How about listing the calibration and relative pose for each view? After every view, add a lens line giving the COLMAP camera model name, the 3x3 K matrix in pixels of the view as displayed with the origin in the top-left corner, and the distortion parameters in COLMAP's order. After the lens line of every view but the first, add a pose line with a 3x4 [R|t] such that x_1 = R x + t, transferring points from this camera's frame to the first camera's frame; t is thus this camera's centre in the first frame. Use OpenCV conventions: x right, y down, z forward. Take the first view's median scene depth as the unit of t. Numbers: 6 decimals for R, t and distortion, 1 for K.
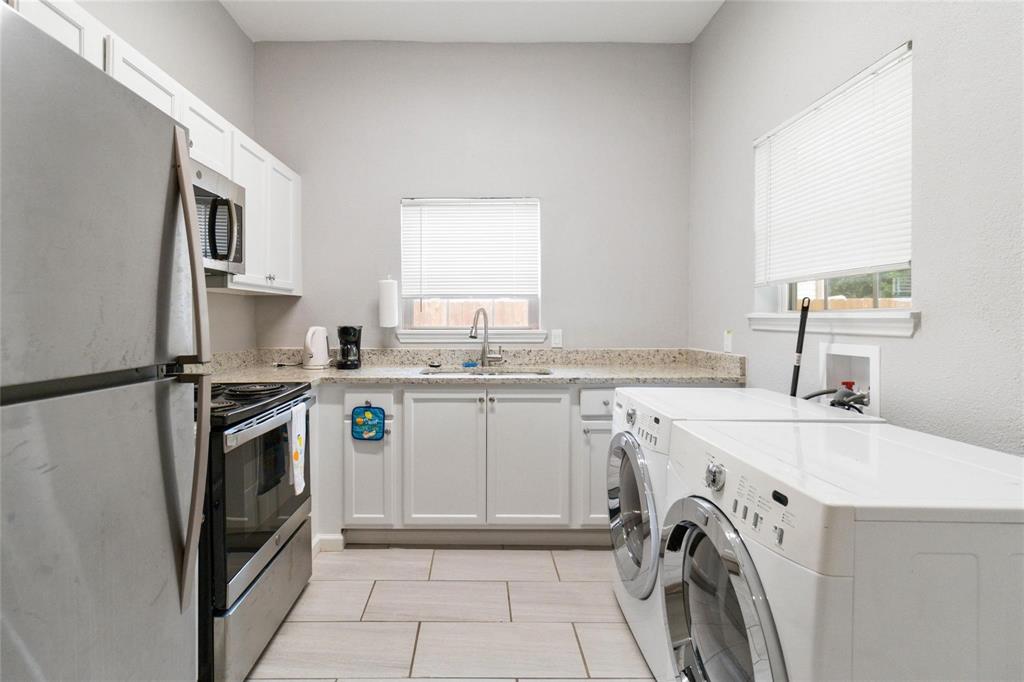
lens RADIAL K [[490.3, 0, 475.3], [0, 490.3, 320.5], [0, 0, 1]] dist [0.002635, 0.000518]
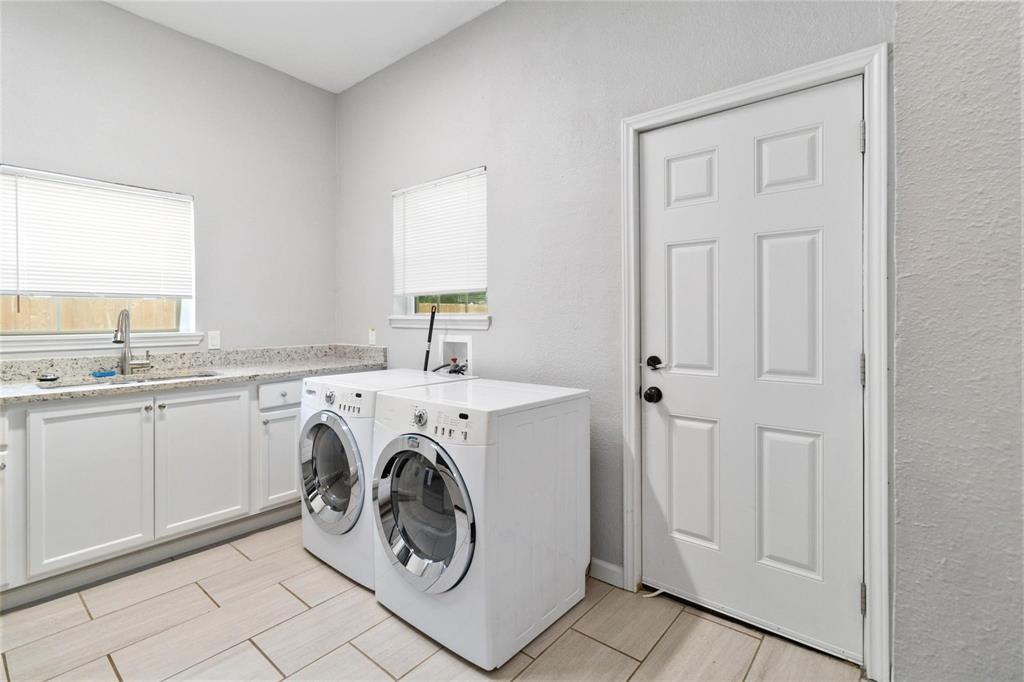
lens RADIAL K [[474.4, 0, 514.4], [0, 474.4, 320.2], [0, 0, 1]] dist [0.000794, -0.000040]
pose [[0.634195, -0.006125, 0.773149, -0.243770], [0.005889, 0.999978, 0.003092, -0.004198], [-0.773151, 0.002592, 0.634217, -0.112420]]
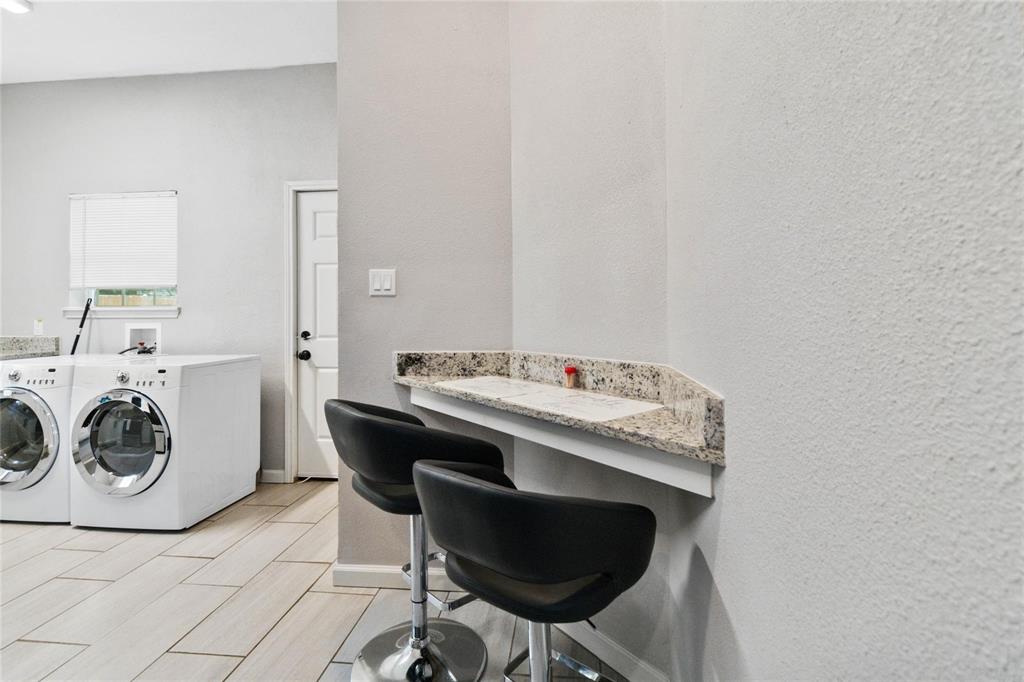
lens RADIAL K [[477.0, 0, 515.5], [0, 477.0, 294.0], [0, 0, 1]] dist [0.002428, 0.000362]
pose [[0.103792, 0.027571, 0.994217, -0.731755], [0.013245, 0.999489, -0.029100, 0.004921], [-0.994511, 0.016188, 0.103374, -0.507773]]
